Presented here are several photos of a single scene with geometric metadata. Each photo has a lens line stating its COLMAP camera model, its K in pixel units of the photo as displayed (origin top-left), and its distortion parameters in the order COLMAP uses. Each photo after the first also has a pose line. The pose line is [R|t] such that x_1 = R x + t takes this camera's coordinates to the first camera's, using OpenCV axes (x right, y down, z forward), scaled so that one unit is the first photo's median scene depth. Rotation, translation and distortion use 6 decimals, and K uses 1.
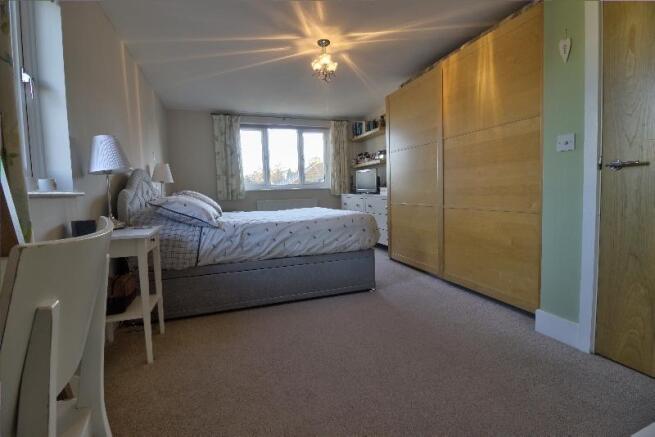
lens RADIAL K [[301.6, 0, 326.4], [0, 301.6, 210.2], [0, 0, 1]] dist [-0.028252, -0.000173]
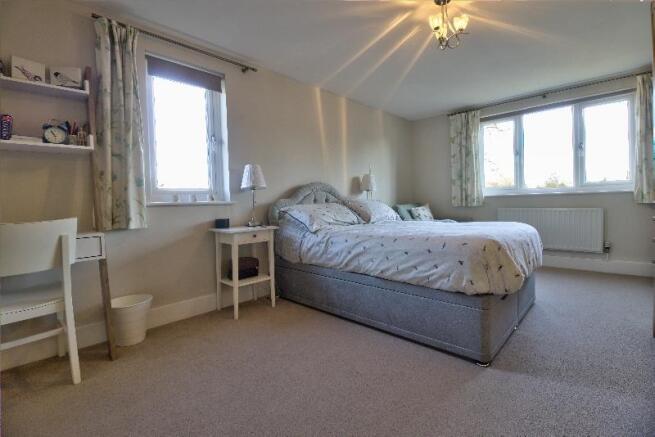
lens RADIAL K [[301.6, 0, 326.4], [0, 301.6, 210.2], [0, 0, 1]] dist [-0.028252, -0.000173]
pose [[0.427289, 0.038157, -0.903310, 0.587737], [-0.044591, 0.998783, 0.021097, -0.046595], [0.903015, 0.031265, 0.428470, 0.476432]]
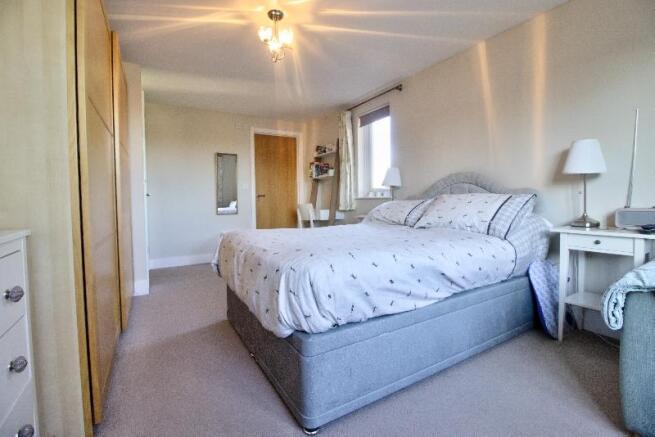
lens RADIAL K [[301.6, 0, 326.4], [0, 301.6, 210.2], [0, 0, 1]] dist [-0.028252, -0.000173]
pose [[-0.985680, 0.047728, -0.161732, 0.011323], [0.031655, 0.994430, 0.100537, -0.129391], [0.165630, 0.093978, -0.981700, 1.988705]]
